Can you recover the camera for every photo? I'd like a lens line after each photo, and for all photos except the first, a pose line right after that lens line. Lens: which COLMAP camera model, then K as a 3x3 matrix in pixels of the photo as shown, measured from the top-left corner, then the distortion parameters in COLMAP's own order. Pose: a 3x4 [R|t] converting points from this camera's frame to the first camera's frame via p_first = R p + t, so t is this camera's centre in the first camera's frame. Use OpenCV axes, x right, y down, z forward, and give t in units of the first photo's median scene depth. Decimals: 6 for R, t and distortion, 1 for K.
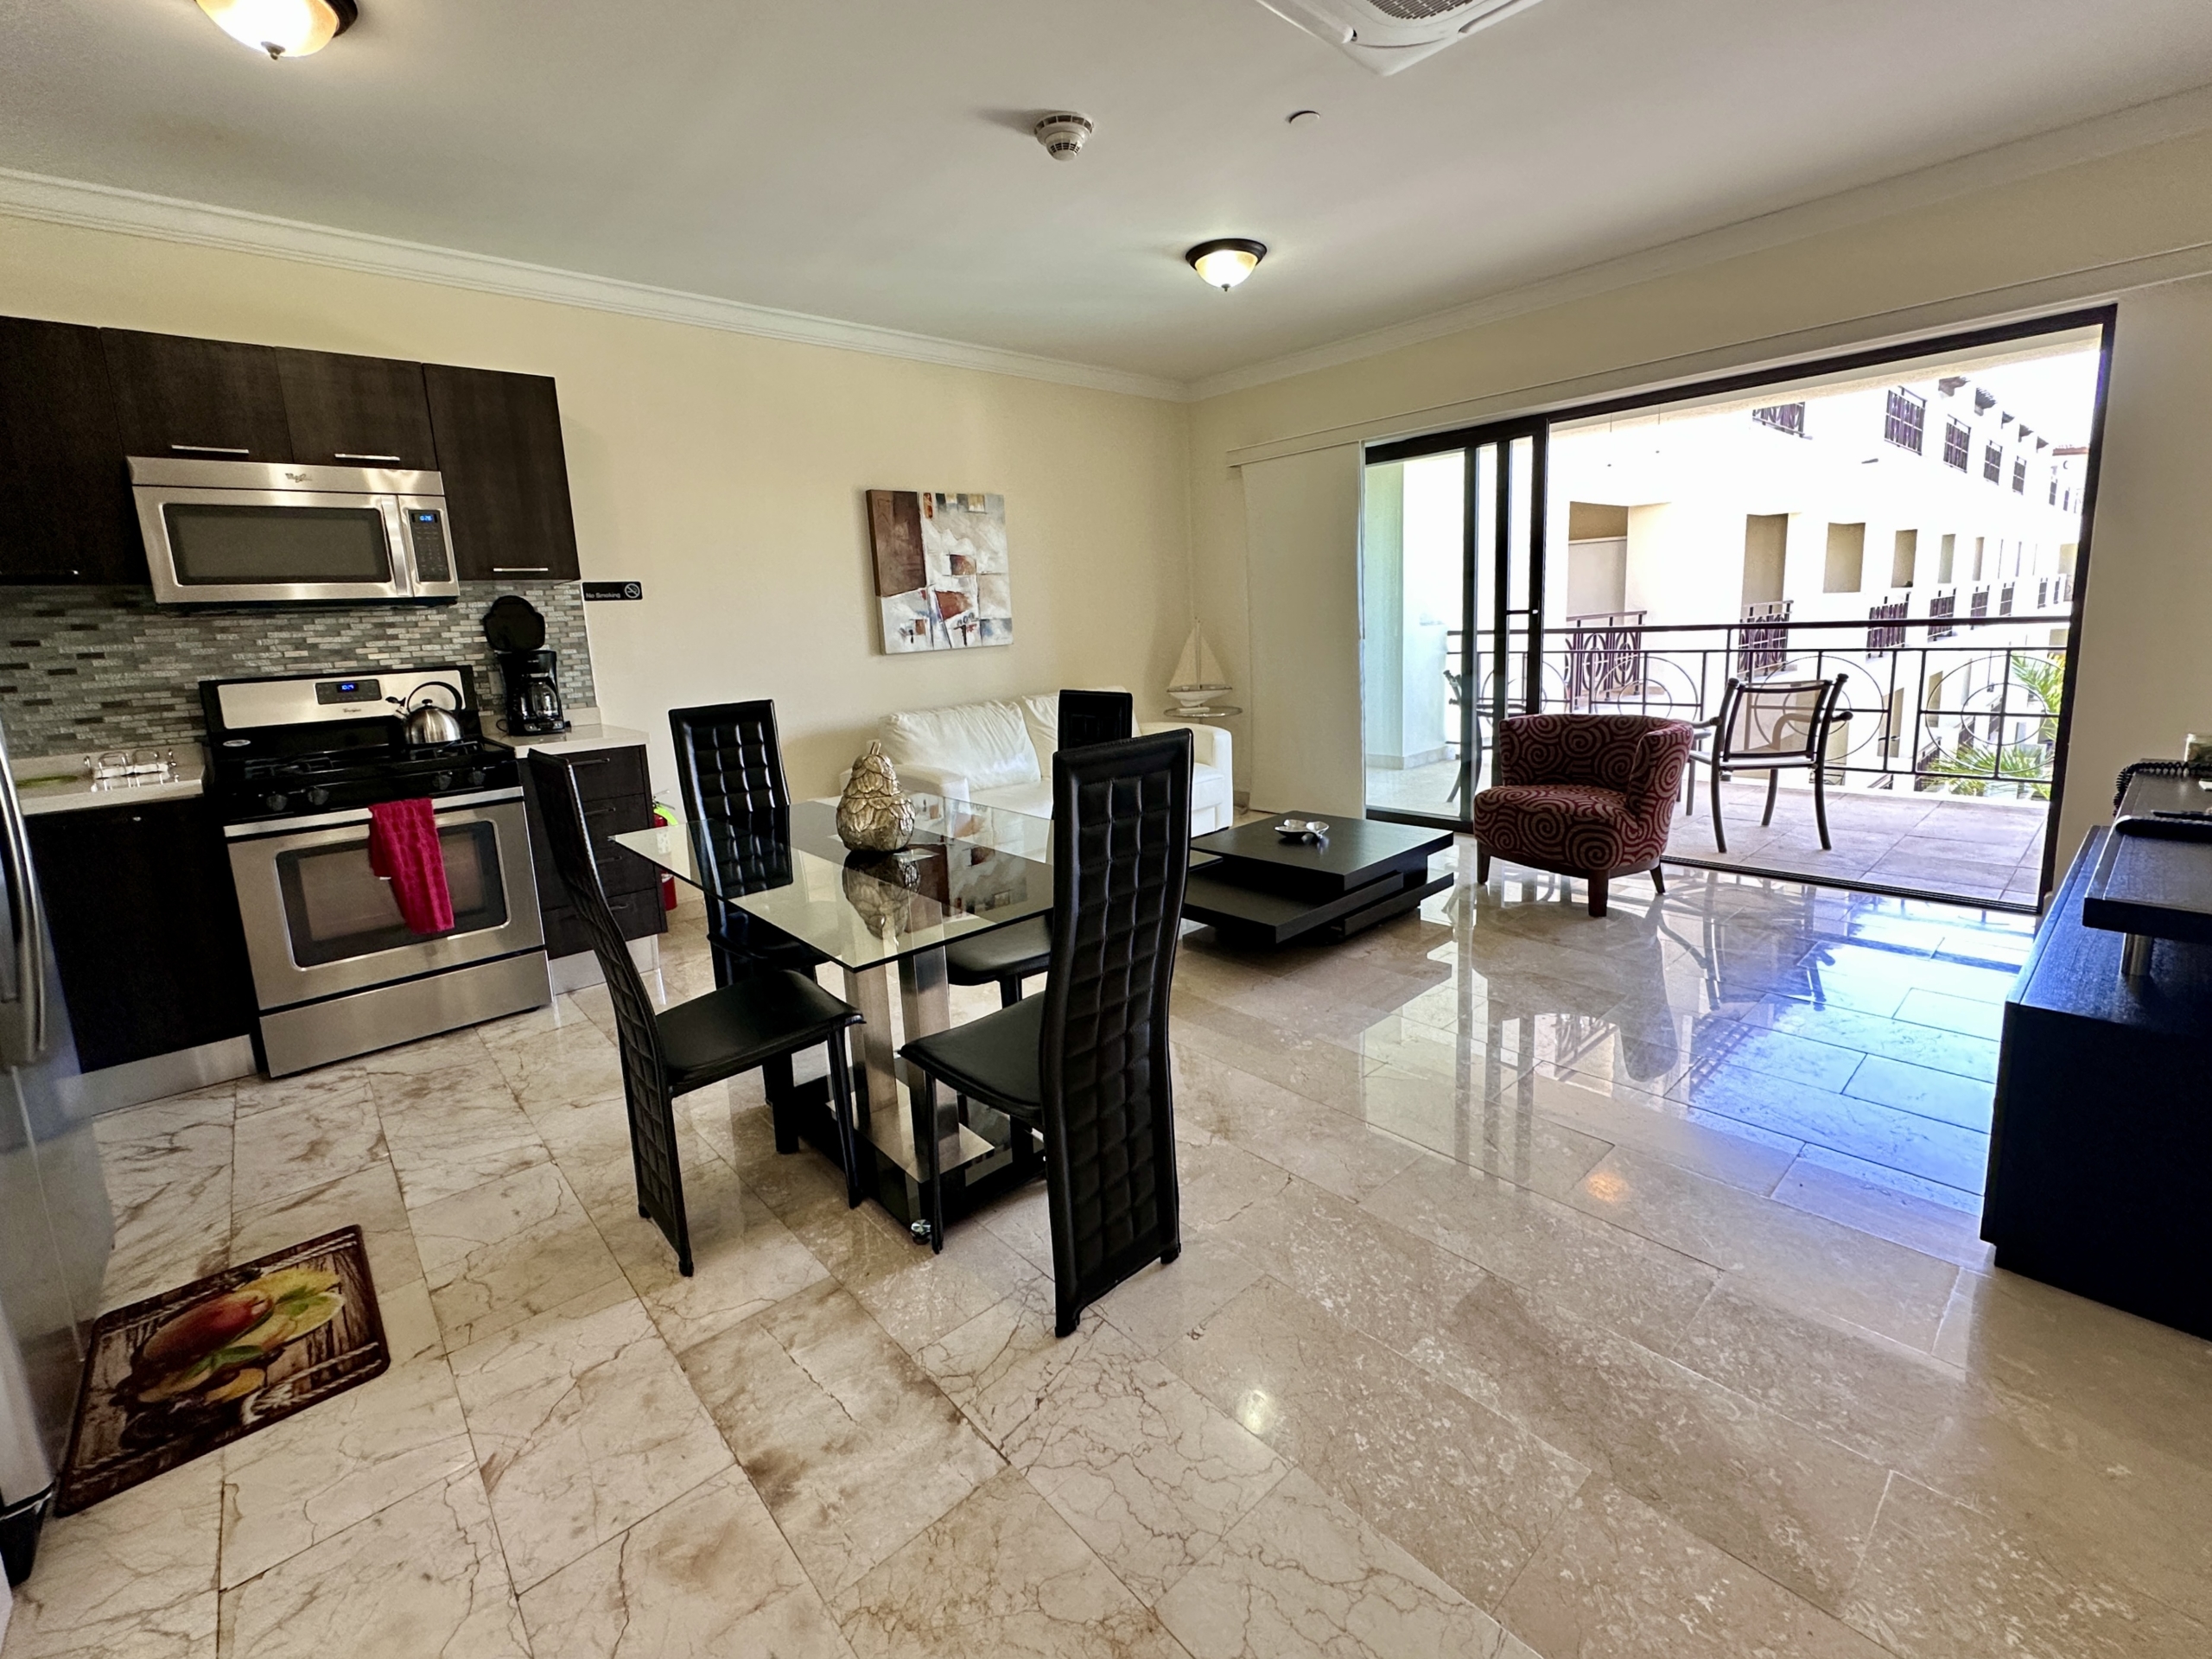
lens RADIAL K [[965.1, 0, 1089.2], [0, 965.1, 771.8], [0, 0, 1]] dist [-0.004355, 0.001084]
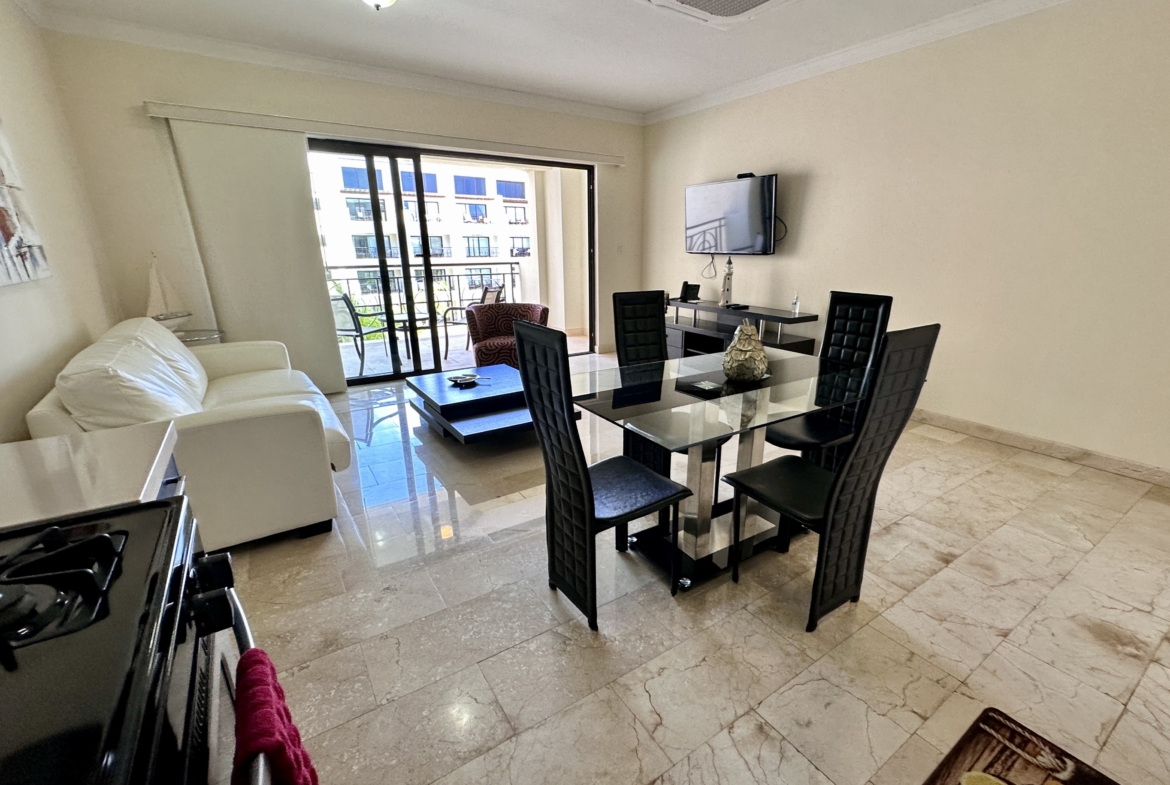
lens RADIAL K [[512.5, 0, 598.6], [0, 512.5, 405.5], [0, 0, 1]] dist [-0.005351, 0.001351]
pose [[0.116431, -0.249099, 0.961454, -0.593001], [0.148816, 0.961485, 0.231086, -0.066193], [-0.981987, 0.116174, 0.149016, 0.574682]]
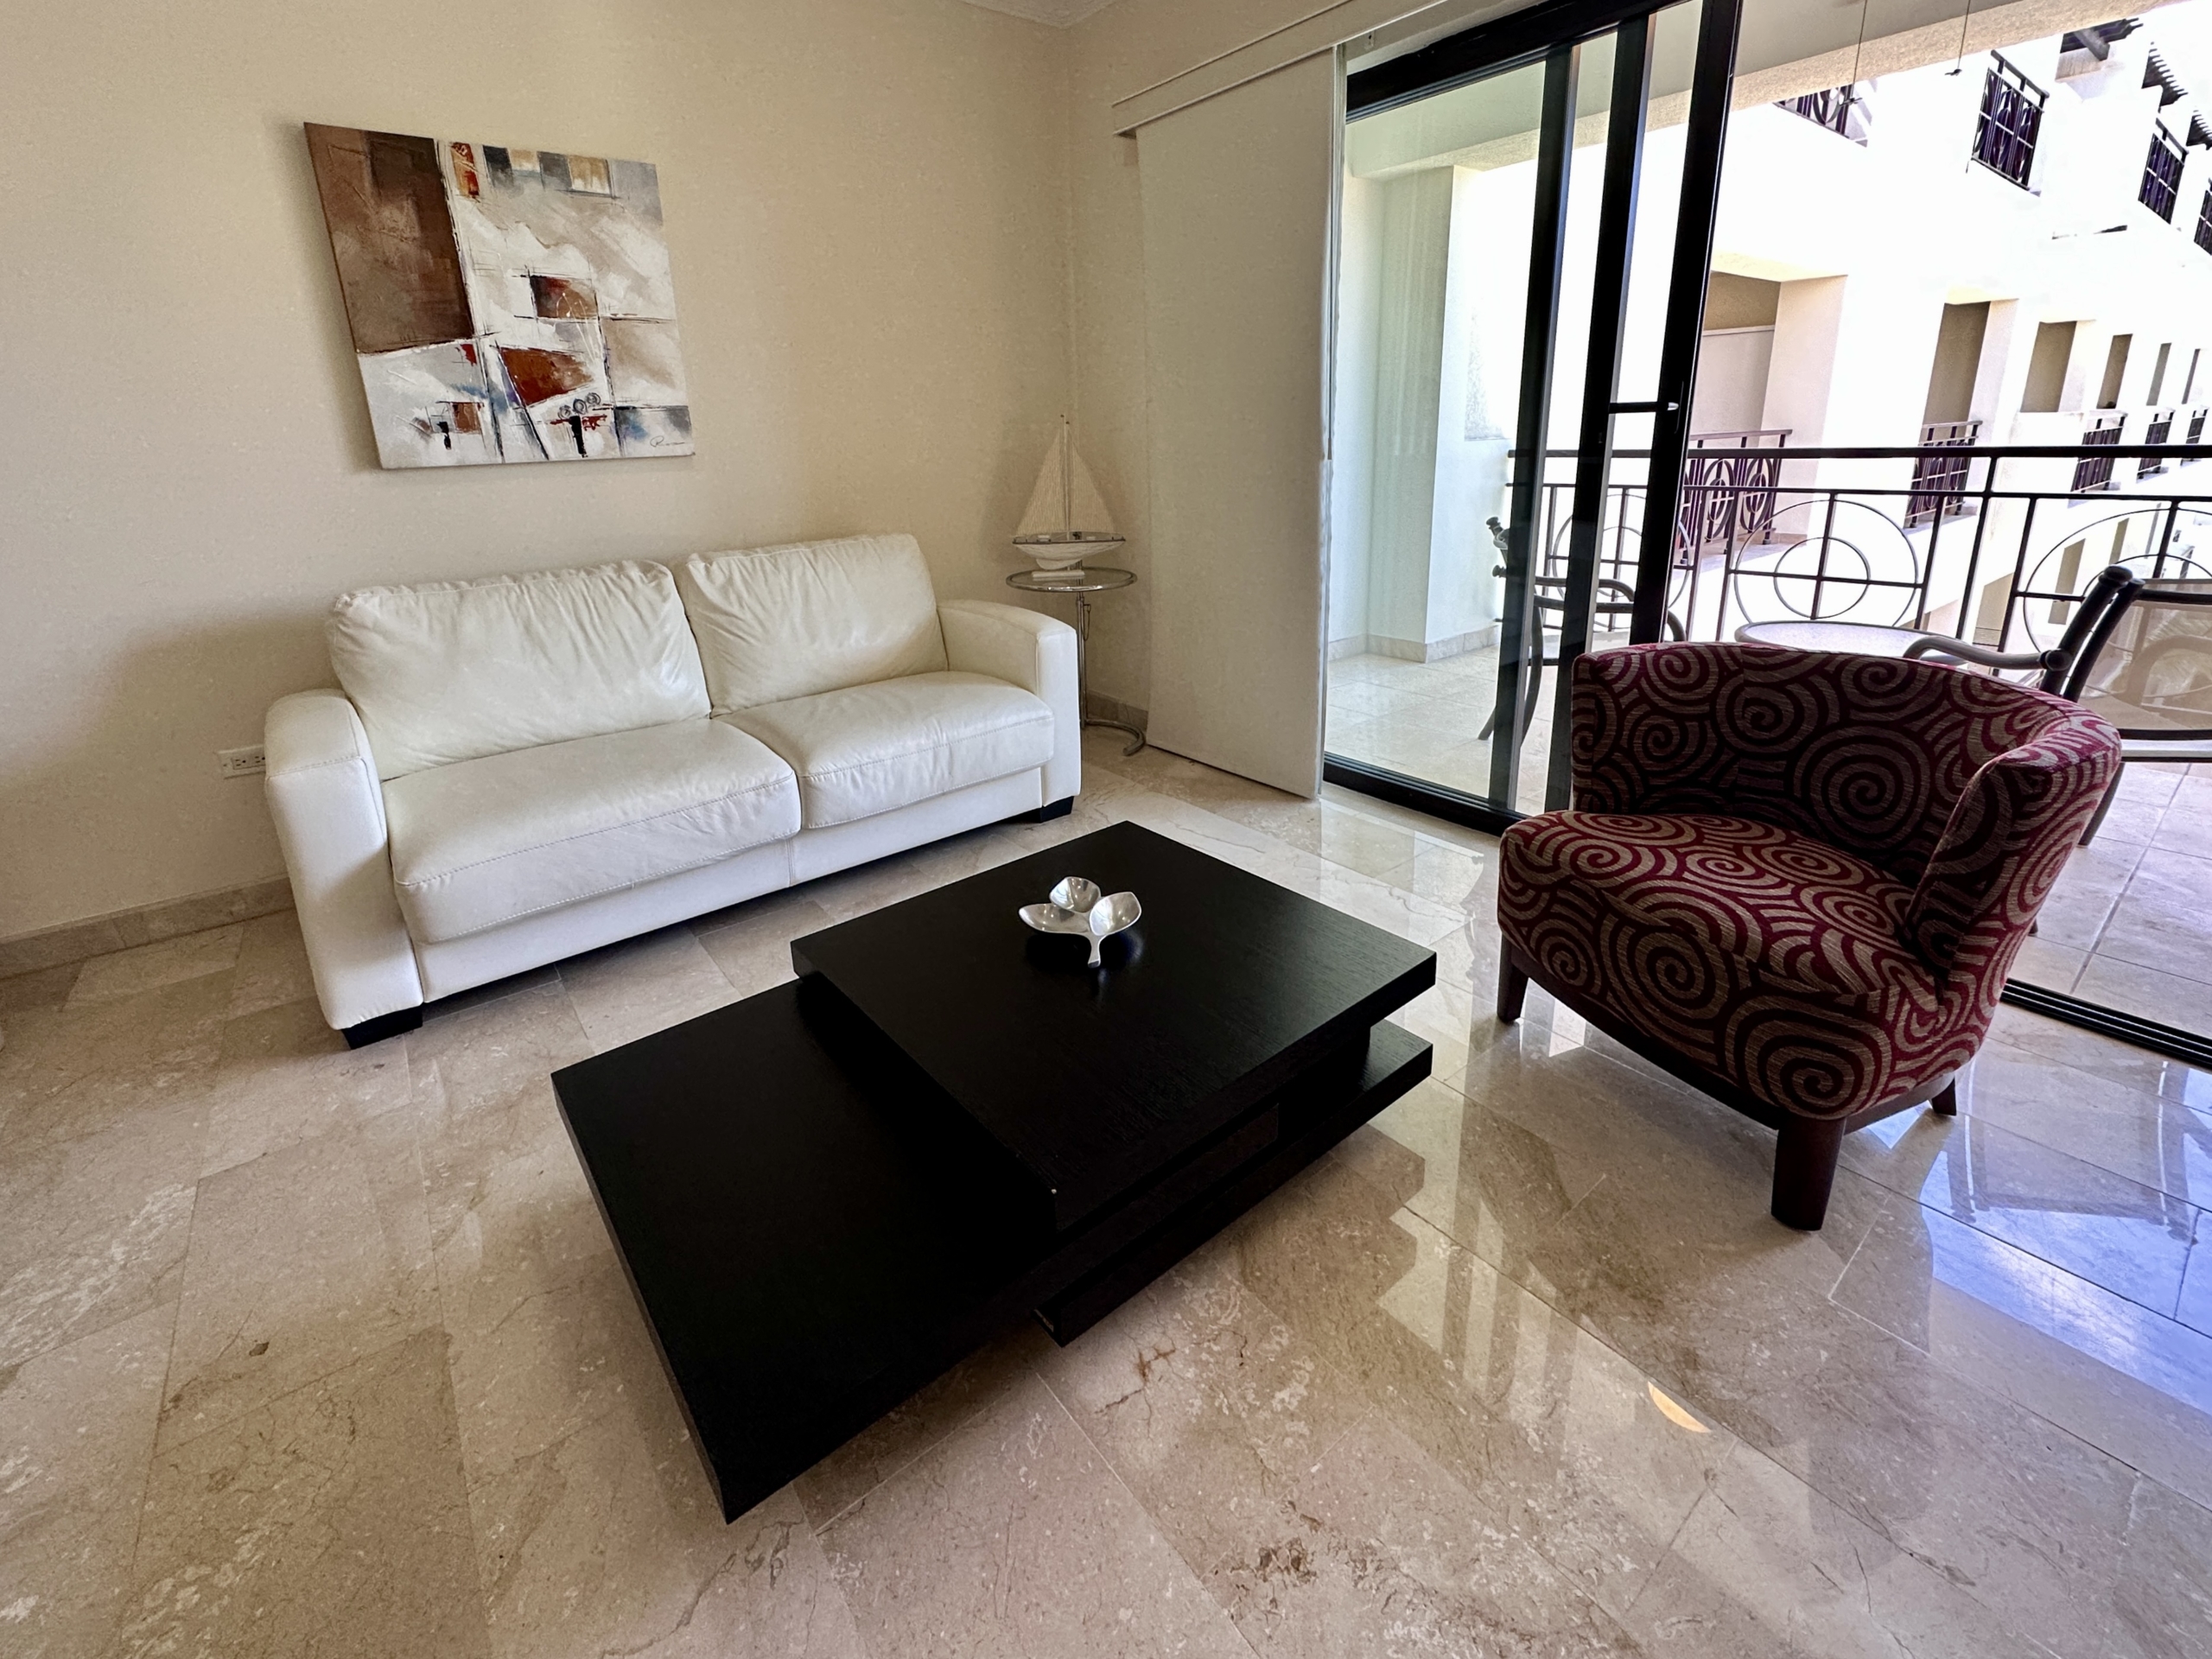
lens RADIAL K [[965.1, 0, 1120.7], [0, 965.1, 704.6], [0, 0, 1]] dist [-0.004355, 0.001084]
pose [[0.999083, 0.029658, -0.030890, 0.226478], [-0.025819, 0.992678, 0.117996, -0.075035], [0.034163, -0.117090, 0.992534, 0.539213]]
